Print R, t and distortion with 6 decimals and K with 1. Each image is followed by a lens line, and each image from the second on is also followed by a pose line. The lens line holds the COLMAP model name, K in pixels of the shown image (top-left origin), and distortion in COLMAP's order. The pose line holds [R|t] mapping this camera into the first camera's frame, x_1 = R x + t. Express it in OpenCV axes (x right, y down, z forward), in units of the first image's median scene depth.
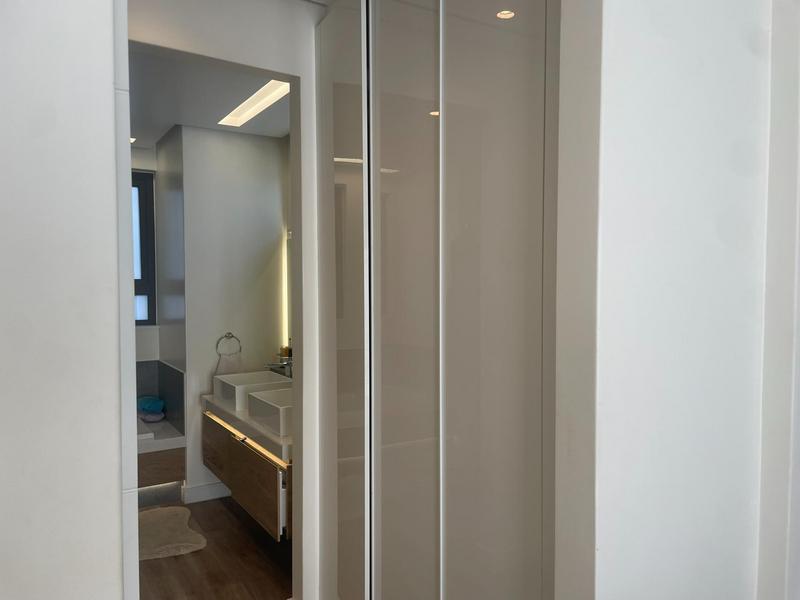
lens RADIAL K [[605.4, 0, 399.8], [0, 605.4, 302.4], [0, 0, 1]] dist [0.084015, -0.108188]
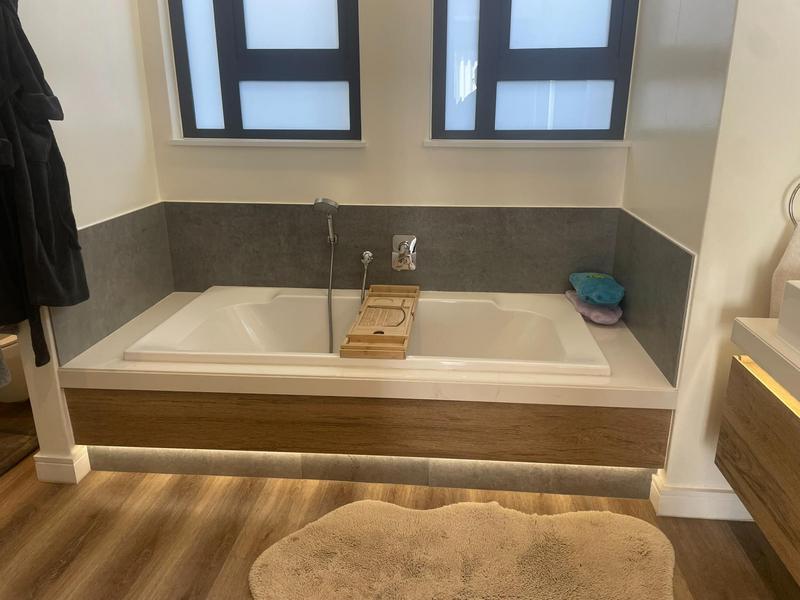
lens RADIAL K [[605.4, 0, 405.0], [0, 605.4, 297.7], [0, 0, 1]] dist [0.084015, -0.108188]
pose [[0.799370, 0.186651, -0.571112, -0.260487], [-0.022191, 0.959047, 0.282376, 0.026431], [0.600429, -0.213049, 0.770776, 0.530353]]
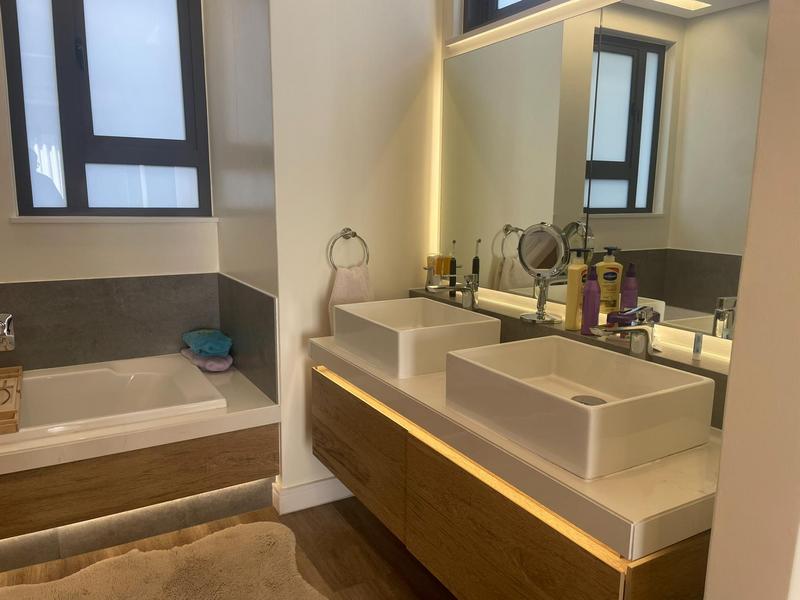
lens RADIAL K [[605.4, 0, 407.2], [0, 605.4, 304.4], [0, 0, 1]] dist [0.084015, -0.108188]
pose [[0.999571, 0.021343, -0.020033, -0.217061], [-0.018247, 0.989451, 0.143716, 0.038188], [0.022889, -0.143289, 0.989416, 0.439478]]
